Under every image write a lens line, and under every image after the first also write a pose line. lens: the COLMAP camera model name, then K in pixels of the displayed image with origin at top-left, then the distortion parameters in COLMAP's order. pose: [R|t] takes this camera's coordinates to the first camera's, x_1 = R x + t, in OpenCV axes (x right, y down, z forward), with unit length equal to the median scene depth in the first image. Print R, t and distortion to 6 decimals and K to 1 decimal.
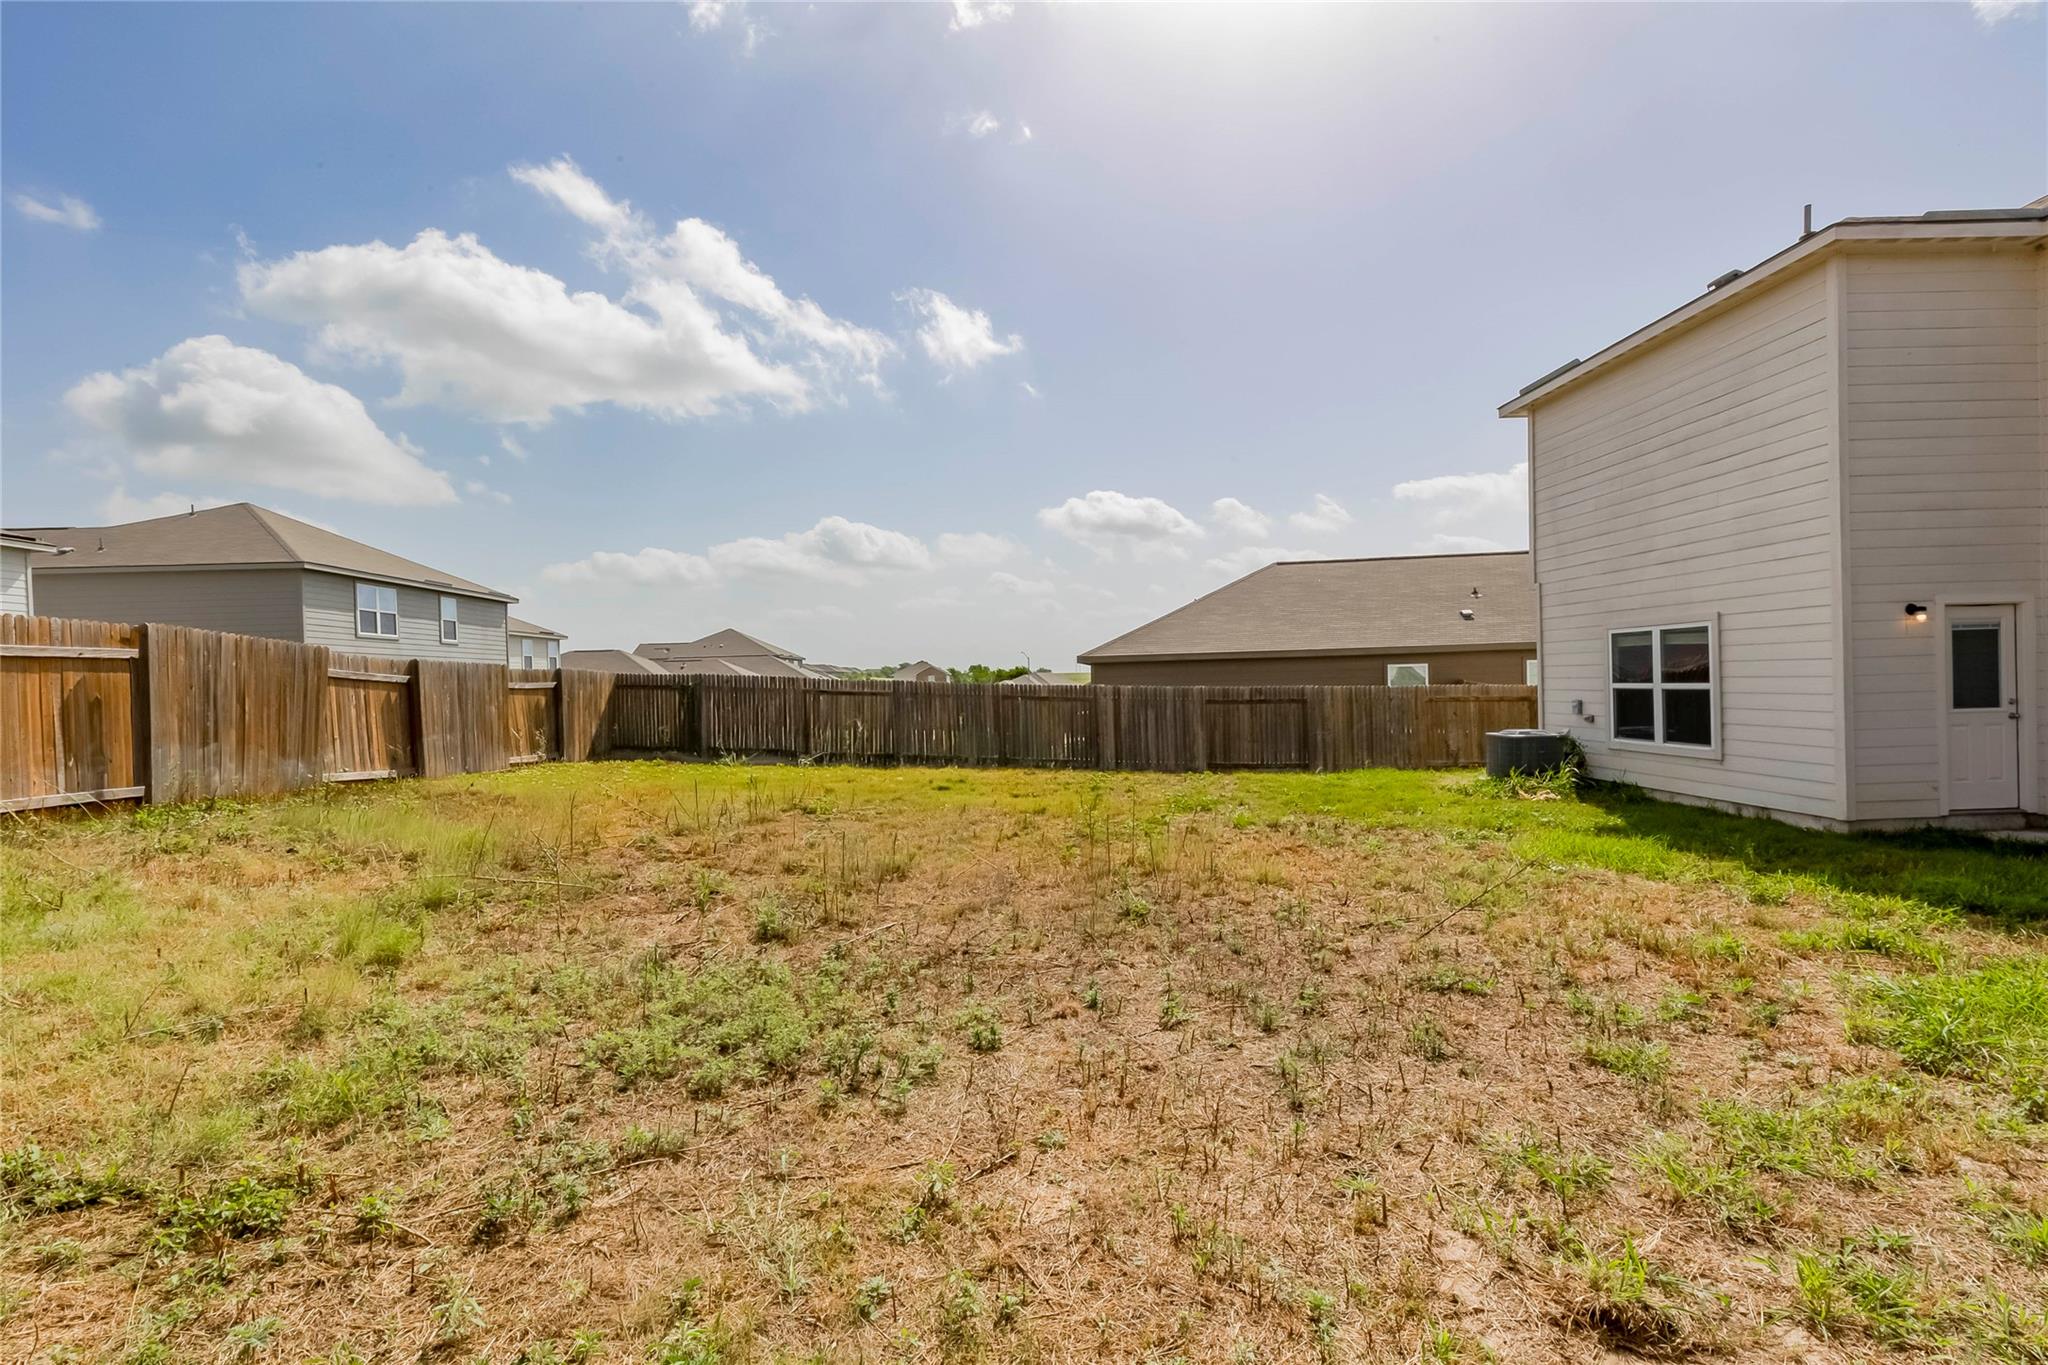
lens RADIAL K [[938.8, 0, 1021.5], [0, 938.8, 685.5], [0, 0, 1]] dist [0.004479, -0.000883]
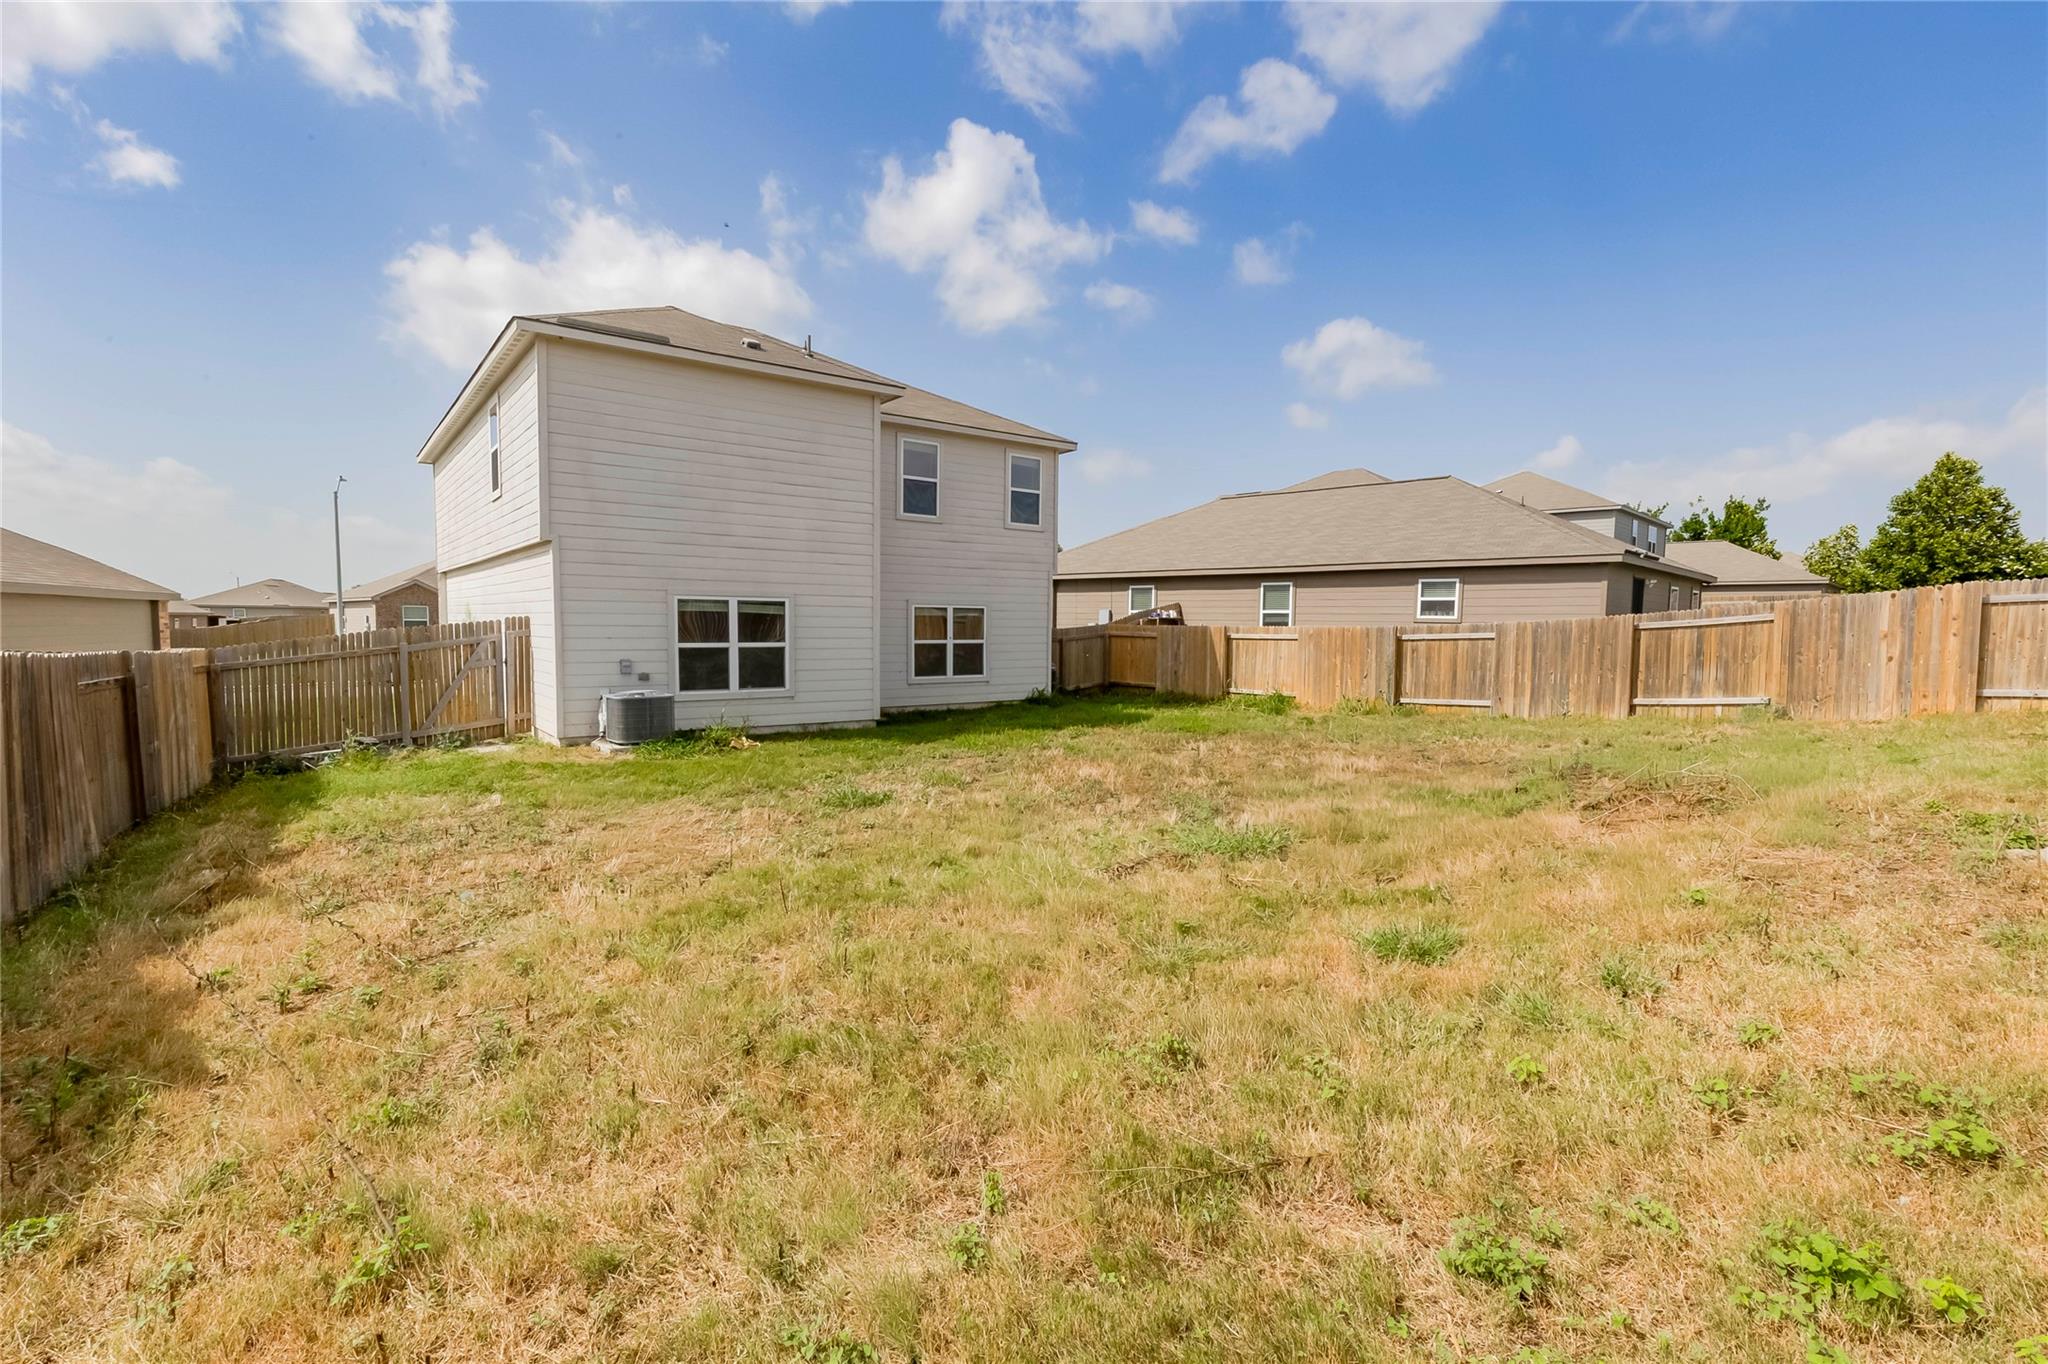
lens RADIAL K [[938.8, 0, 1021.5], [0, 938.8, 686.9], [0, 0, 1]] dist [0.004479, -0.000883]
pose [[-0.585464, -0.025889, 0.810285, -0.601758], [0.014454, 0.998998, 0.042363, 0.009754], [-0.810570, 0.036514, -0.584503, 1.525283]]
